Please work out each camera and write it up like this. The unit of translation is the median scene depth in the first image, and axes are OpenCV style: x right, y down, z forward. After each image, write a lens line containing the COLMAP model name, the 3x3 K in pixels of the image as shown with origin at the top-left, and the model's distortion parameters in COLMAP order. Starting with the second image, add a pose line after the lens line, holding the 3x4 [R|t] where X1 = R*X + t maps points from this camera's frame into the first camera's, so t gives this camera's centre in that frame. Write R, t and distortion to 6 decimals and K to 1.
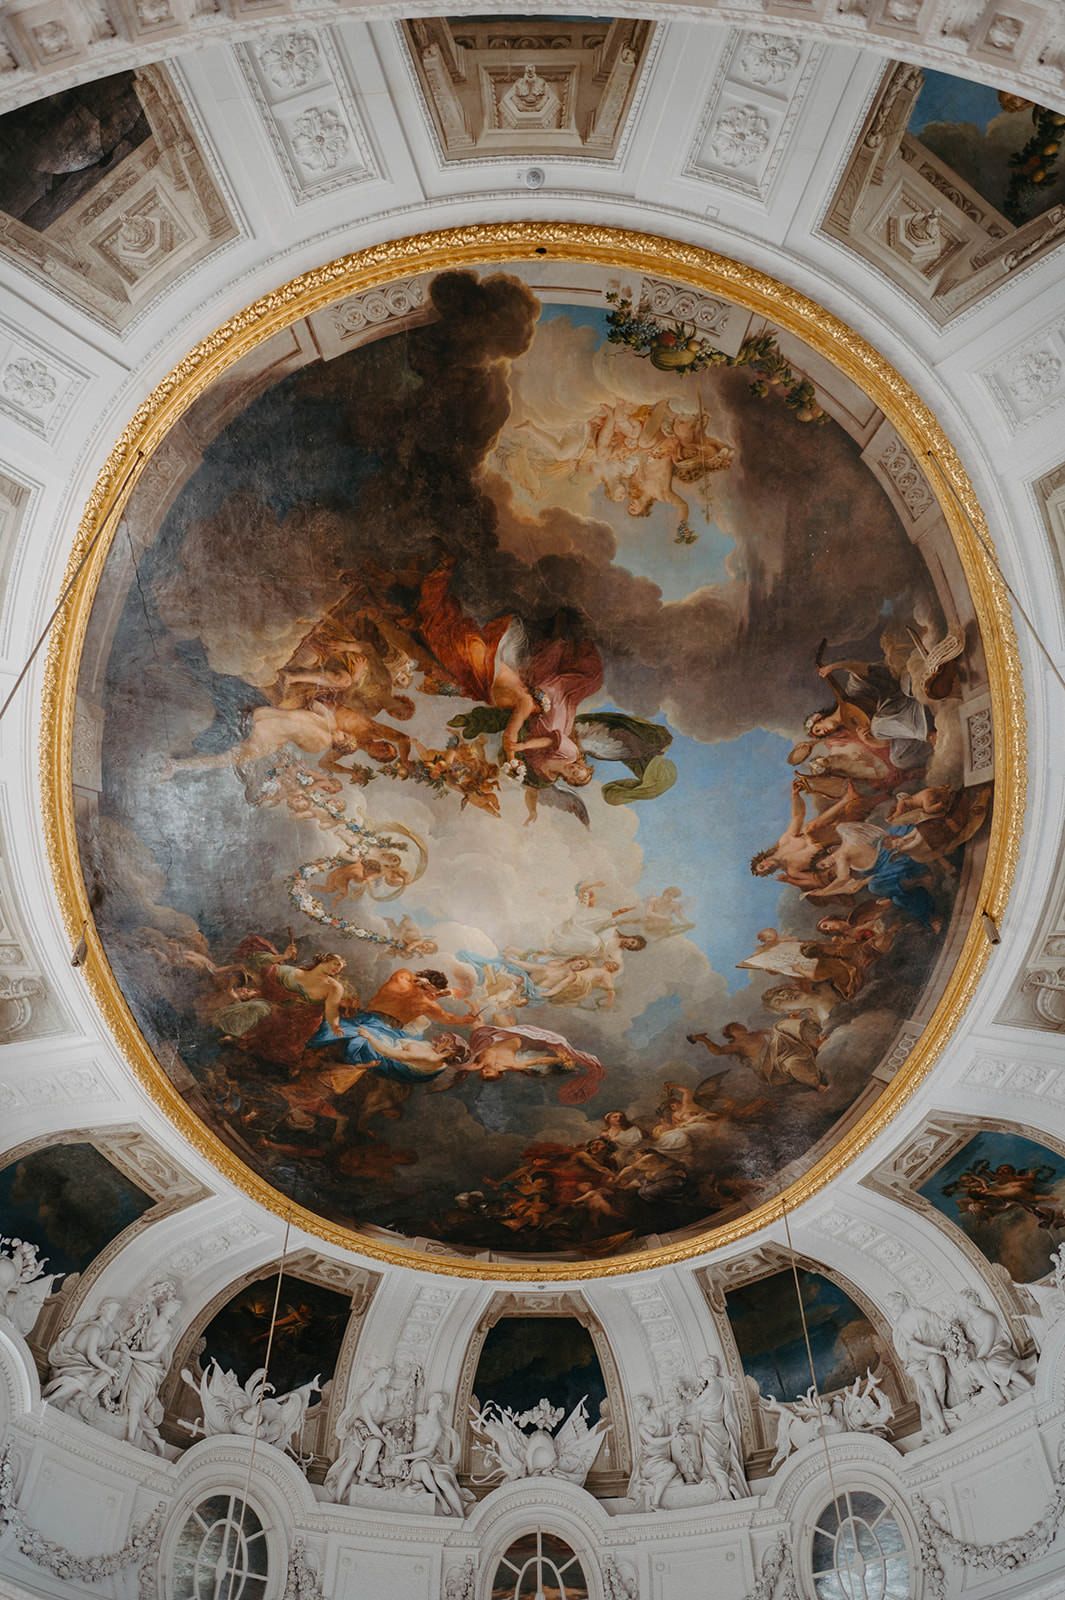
lens RADIAL K [[1323.6, 0, 533.8], [0, 1323.6, 799.4], [0, 0, 1]] dist [-0.025900, 0.056581]
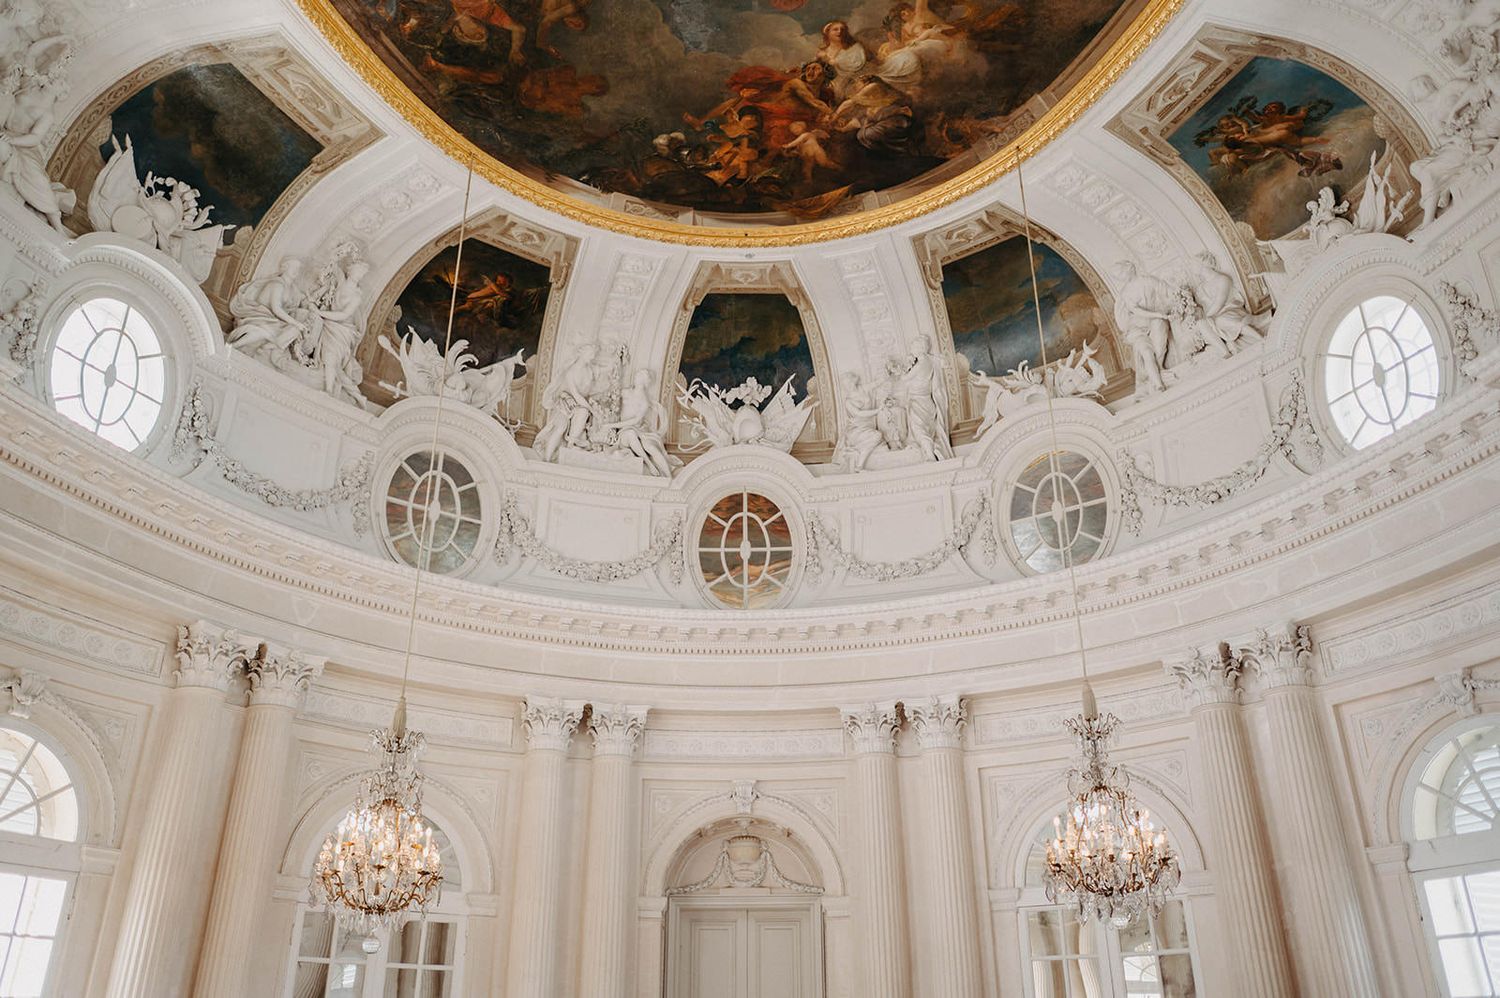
lens RADIAL K [[1240.8, 0, 741.0], [0, 1240.8, 492.8], [0, 0, 1]] dist [-0.025900, 0.056581]
pose [[0.999972, 0.006687, -0.003467, 0.004595], [-0.004625, 0.908382, 0.418115, 0.164312], [0.005945, -0.418087, 0.908388, 0.132555]]
